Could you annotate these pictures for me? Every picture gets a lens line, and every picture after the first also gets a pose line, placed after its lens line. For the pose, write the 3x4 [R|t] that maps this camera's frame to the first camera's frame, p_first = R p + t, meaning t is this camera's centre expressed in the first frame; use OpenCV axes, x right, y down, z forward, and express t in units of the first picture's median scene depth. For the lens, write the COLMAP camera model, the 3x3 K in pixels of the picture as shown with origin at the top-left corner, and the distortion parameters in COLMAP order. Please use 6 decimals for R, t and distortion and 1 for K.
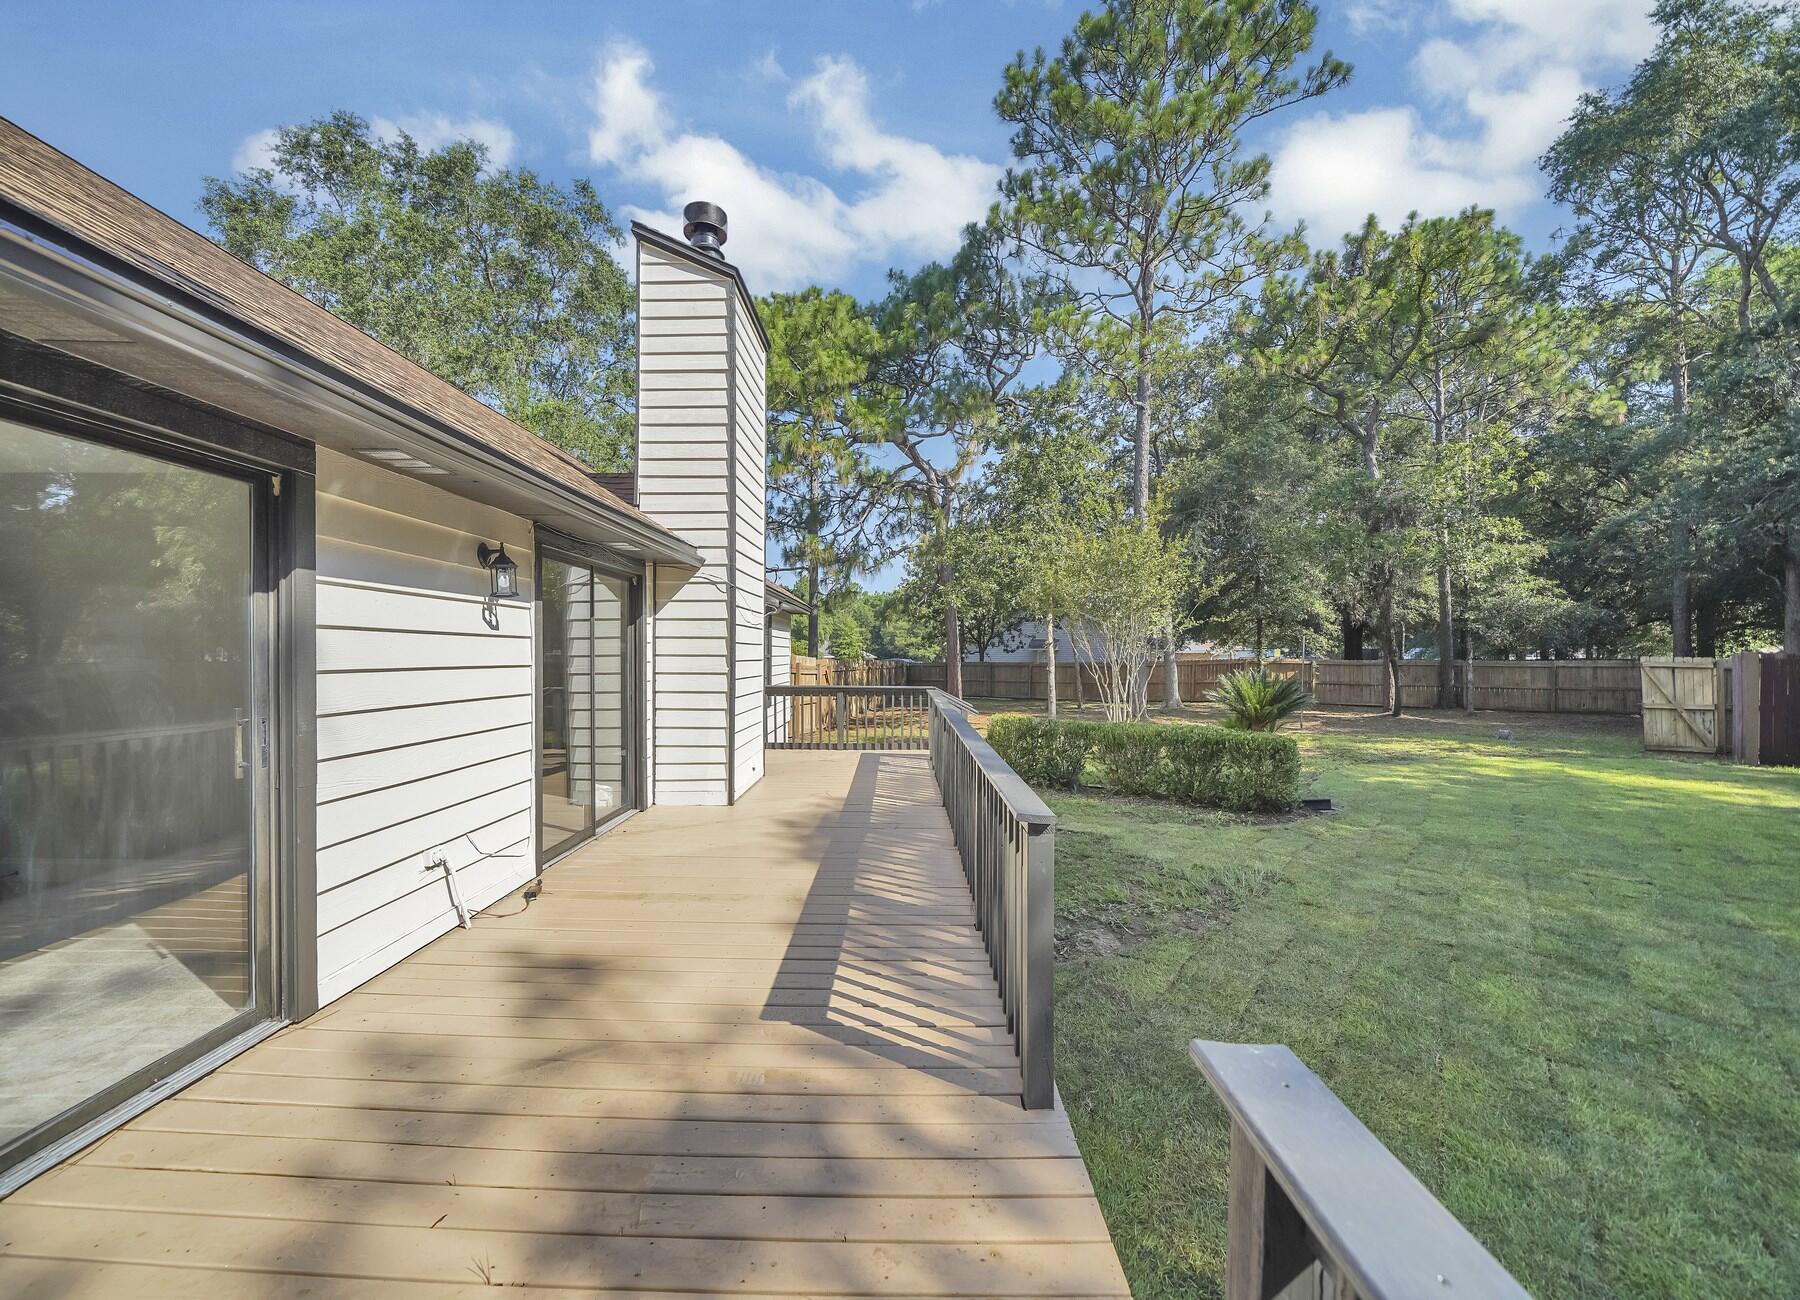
lens RADIAL K [[694.3, 0, 898.7], [0, 694.3, 656.5], [0, 0, 1]] dist [-0.002677, -0.000339]
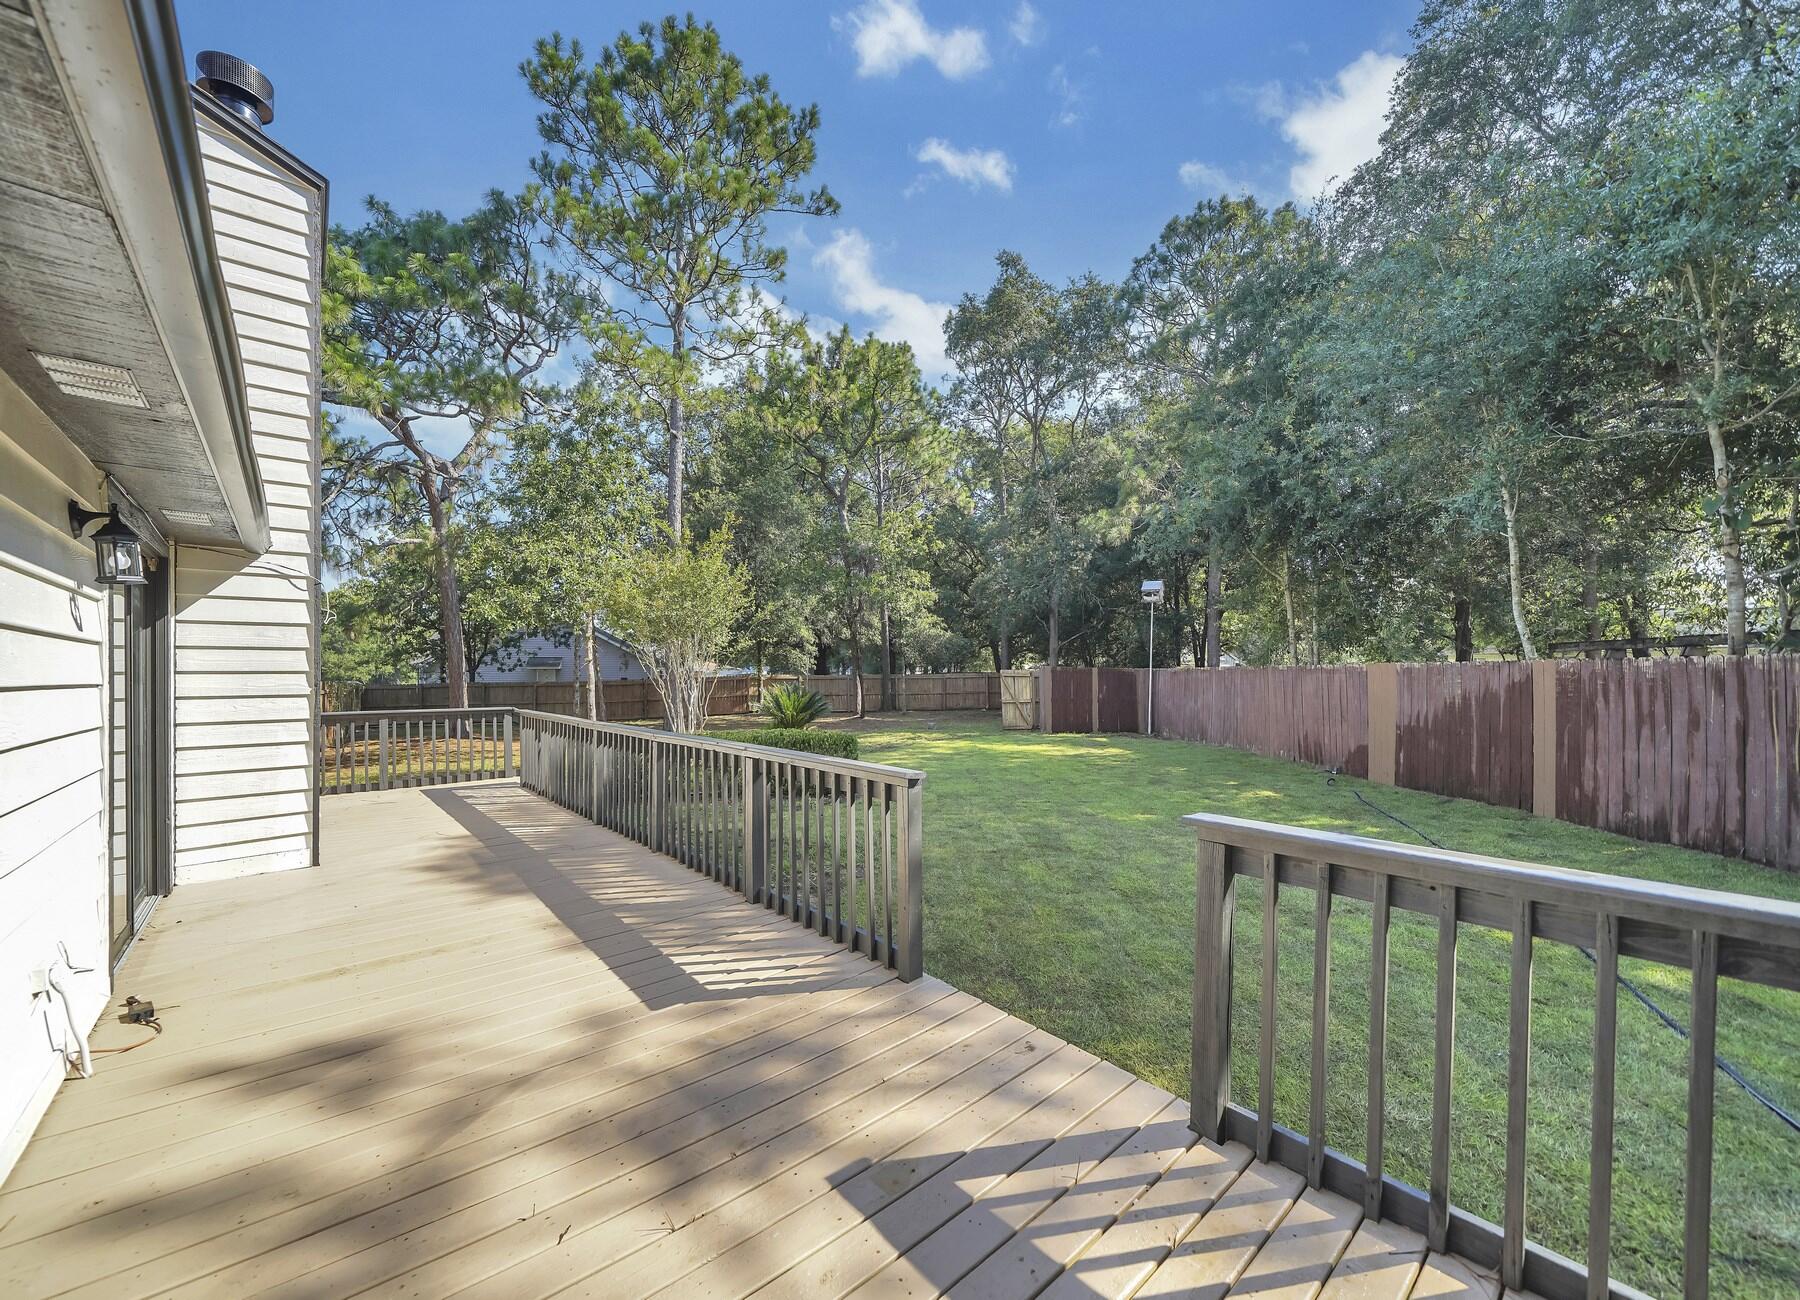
lens RADIAL K [[703.1, 0, 900.8], [0, 703.1, 667.7], [0, 0, 1]] dist [-0.002166, -0.000116]
pose [[0.736491, -0.004194, 0.676434, -0.126236], [0.012276, 0.999899, -0.007165, 0.003261], [-0.676336, 0.013581, 0.736468, -0.008752]]
